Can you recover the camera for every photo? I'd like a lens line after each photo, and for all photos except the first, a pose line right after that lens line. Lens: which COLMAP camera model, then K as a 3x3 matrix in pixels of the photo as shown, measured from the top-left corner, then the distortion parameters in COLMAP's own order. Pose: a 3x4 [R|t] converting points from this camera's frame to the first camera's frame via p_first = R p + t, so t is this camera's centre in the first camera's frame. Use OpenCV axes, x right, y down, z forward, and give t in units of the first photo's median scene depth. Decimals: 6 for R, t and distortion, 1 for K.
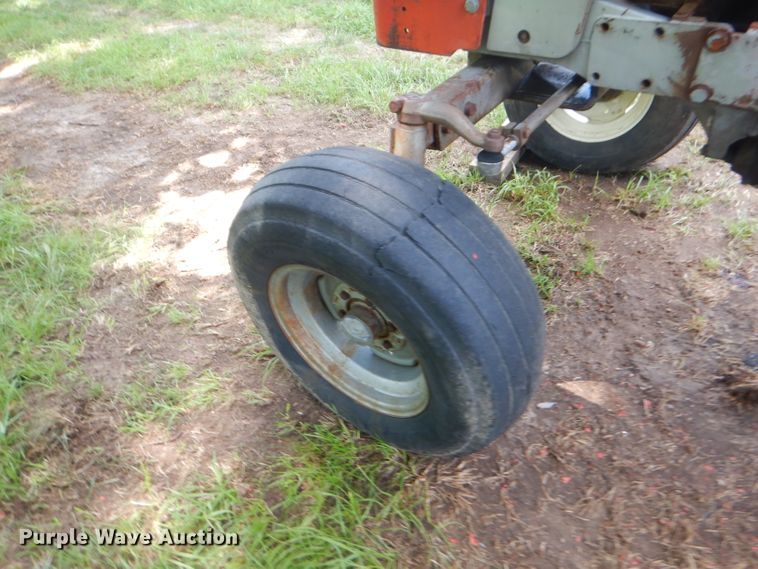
lens RADIAL K [[545.4, 0, 379.0], [0, 545.4, 284.5], [0, 0, 1]] dist [0.008334, 0.006953]
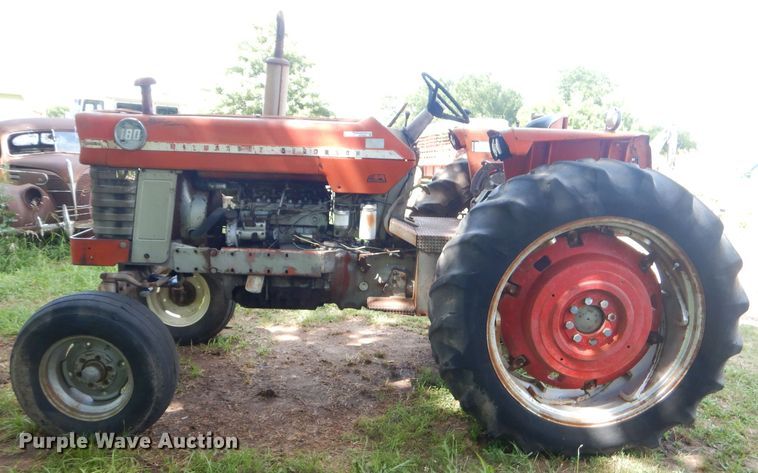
lens RADIAL K [[636.1, 0, 378.3], [0, 636.1, 286.9], [0, 0, 1]] dist [-0.001058, 0.001872]
pose [[0.792864, -0.021721, 0.609012, -0.661324], [0.310654, 0.874170, -0.373257, 1.070278], [-0.524272, 0.485134, 0.699846, -1.508063]]
